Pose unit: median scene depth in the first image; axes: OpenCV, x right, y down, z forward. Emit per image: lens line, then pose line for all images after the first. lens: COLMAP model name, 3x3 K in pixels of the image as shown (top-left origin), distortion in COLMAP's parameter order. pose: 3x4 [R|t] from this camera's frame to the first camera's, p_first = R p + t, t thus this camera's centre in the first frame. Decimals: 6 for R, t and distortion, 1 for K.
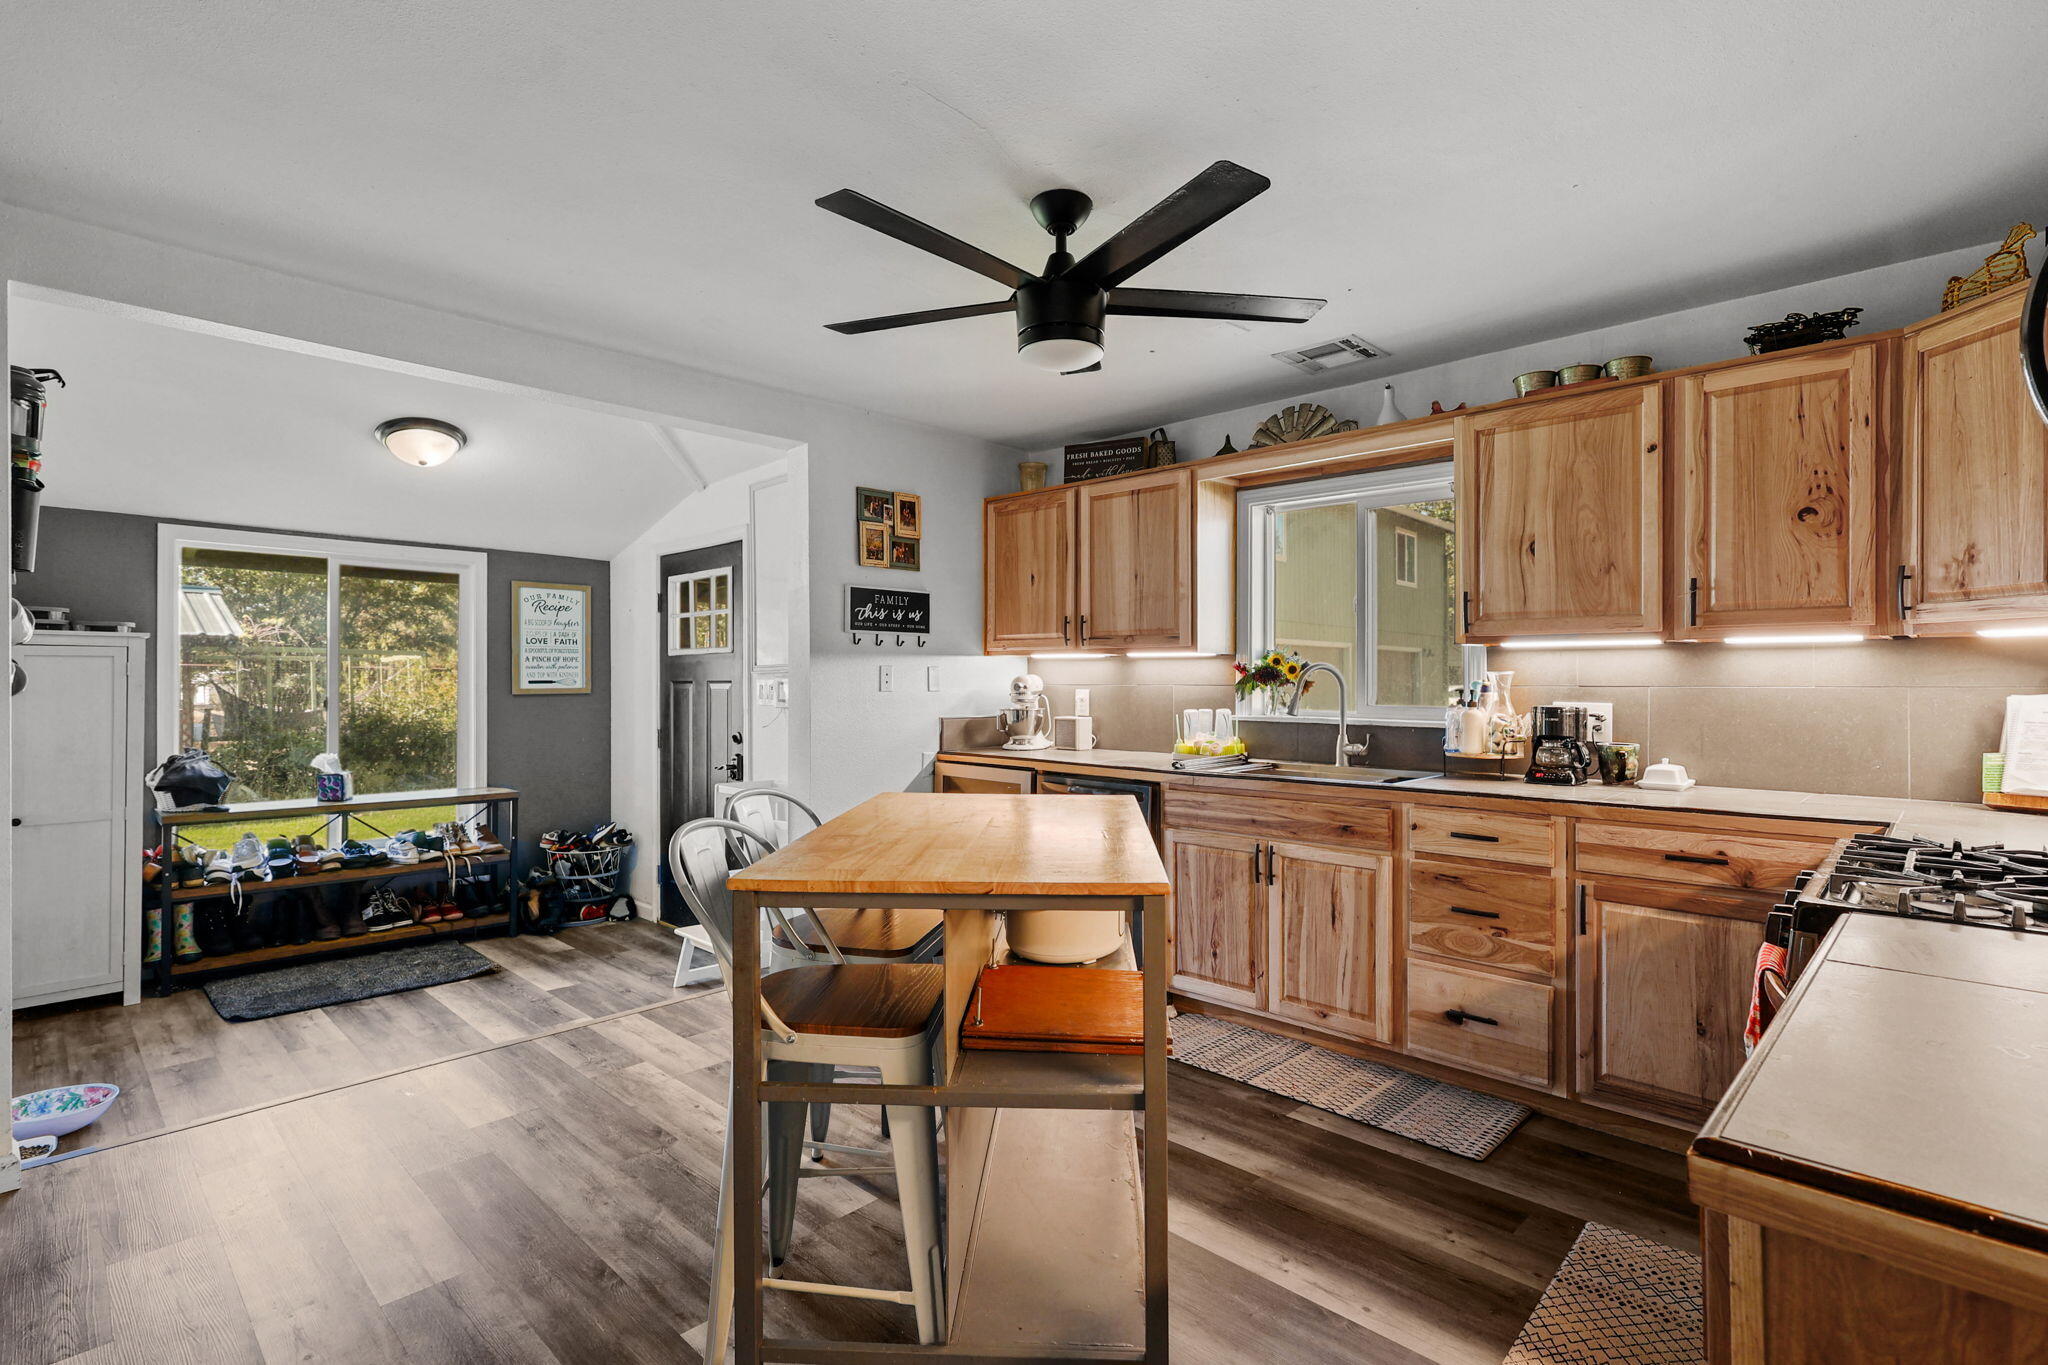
lens RADIAL K [[956.8, 0, 1021.9], [0, 956.8, 677.5], [0, 0, 1]] dist [0.005390, 0.000496]
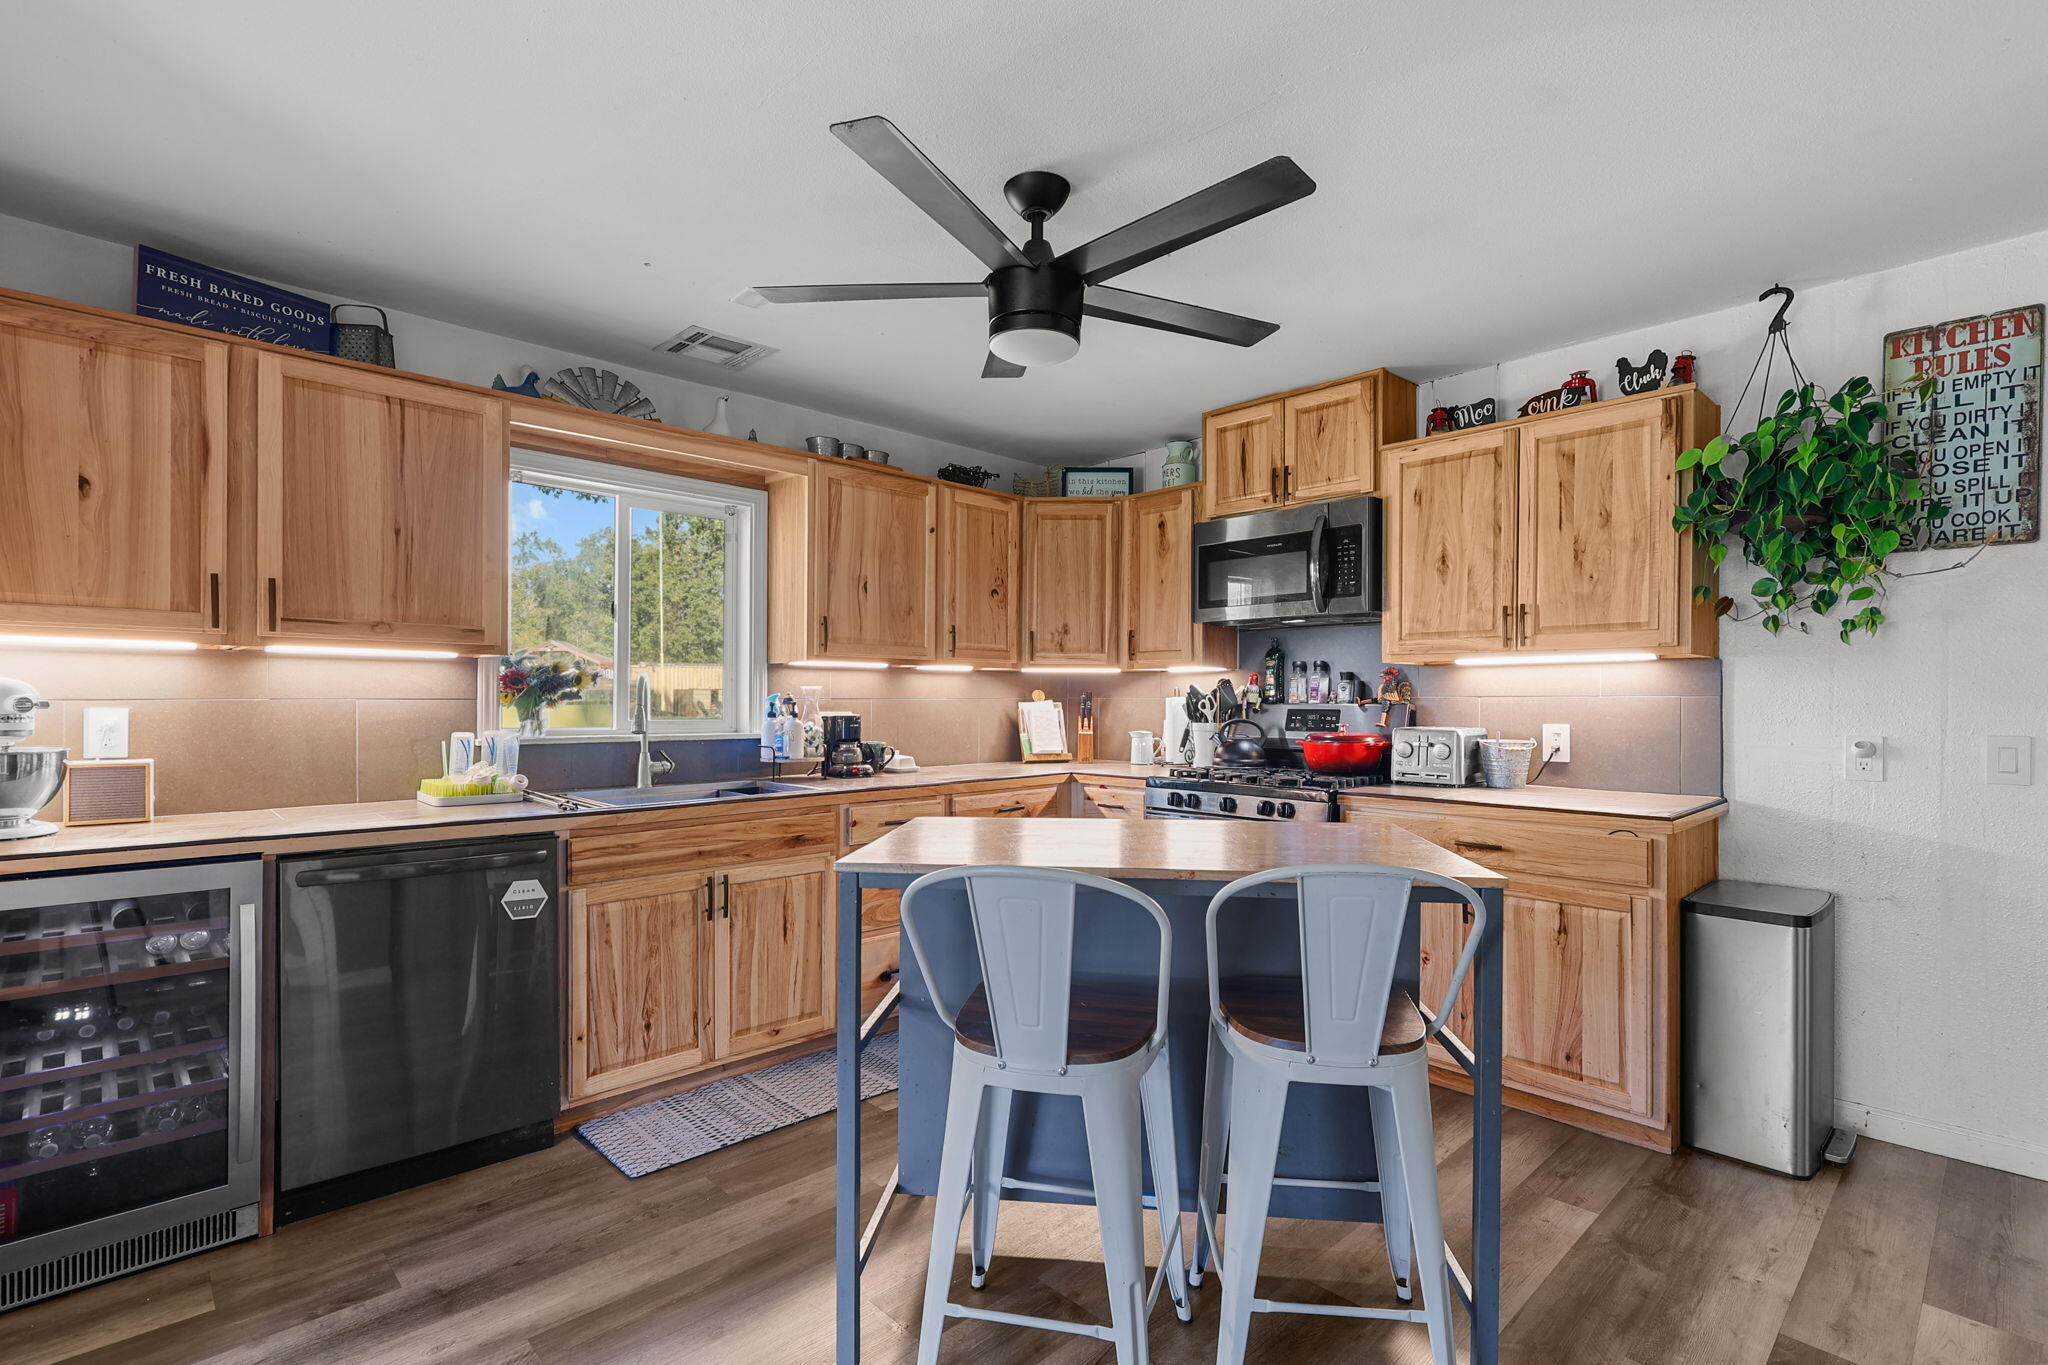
lens RADIAL K [[948.1, 0, 1019.7], [0, 948.1, 703.3], [0, 0, 1]] dist [0.001766, 0.000262]
pose [[0.052900, -0.008890, 0.998560, -0.638680], [-0.007618, 0.999928, 0.009305, 0.002057], [-0.998571, -0.008099, 0.052829, 0.690648]]
